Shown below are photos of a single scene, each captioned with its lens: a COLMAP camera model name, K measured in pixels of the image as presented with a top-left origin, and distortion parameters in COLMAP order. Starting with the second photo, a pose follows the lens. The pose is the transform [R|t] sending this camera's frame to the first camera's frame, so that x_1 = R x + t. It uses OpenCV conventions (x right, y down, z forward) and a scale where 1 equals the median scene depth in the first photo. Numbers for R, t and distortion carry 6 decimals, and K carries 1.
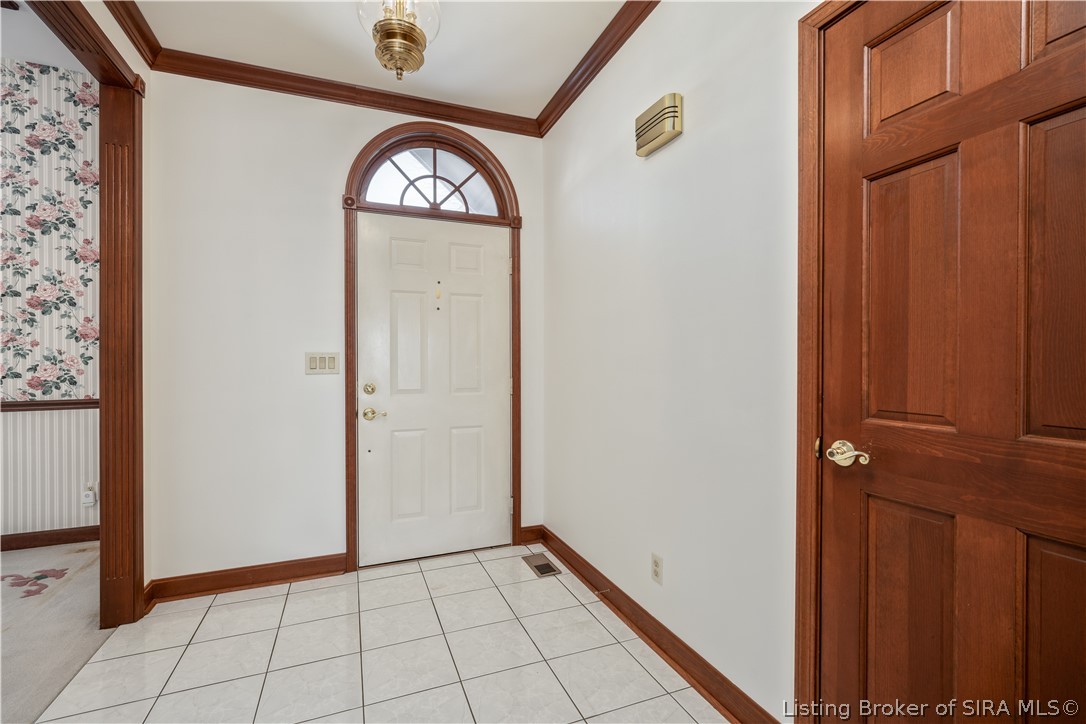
lens RADIAL K [[489.0, 0, 546.4], [0, 489.0, 367.2], [0, 0, 1]] dist [0.002889, -0.000516]
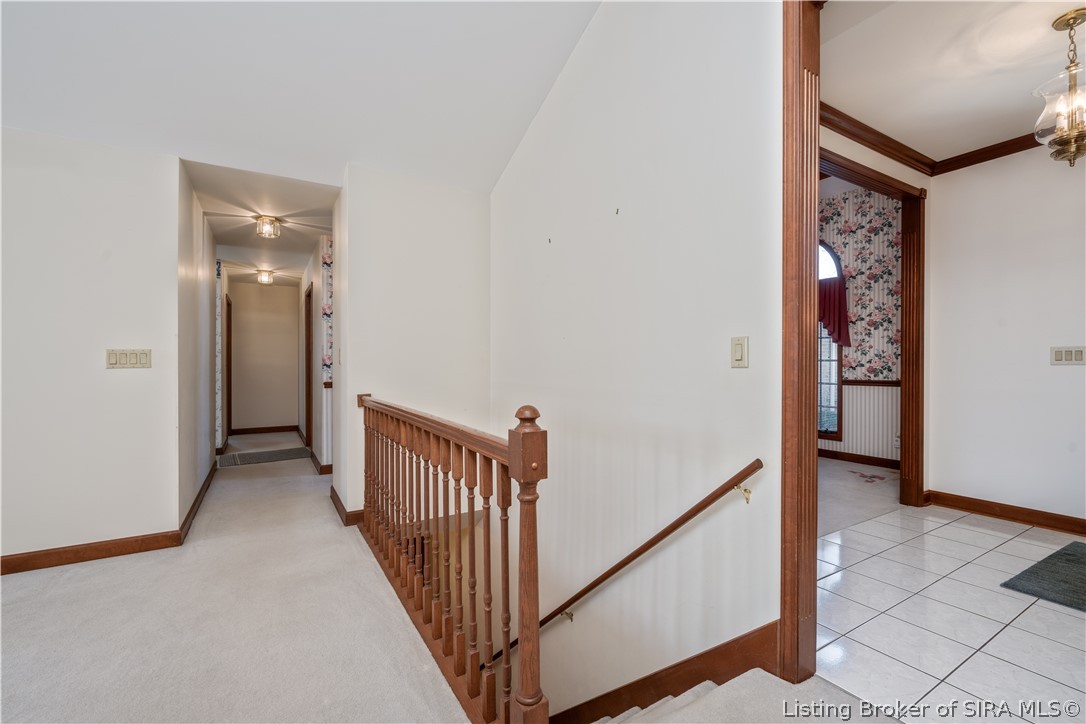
lens RADIAL K [[467.7, 0, 568.5], [0, 467.7, 366.6], [0, 0, 1]] dist [0.004179, -0.000301]
pose [[0.190858, 0.008631, -0.981580, 0.373929], [-0.001277, 0.999963, 0.008544, 0.008338], [0.981617, -0.000377, 0.190862, -0.359646]]
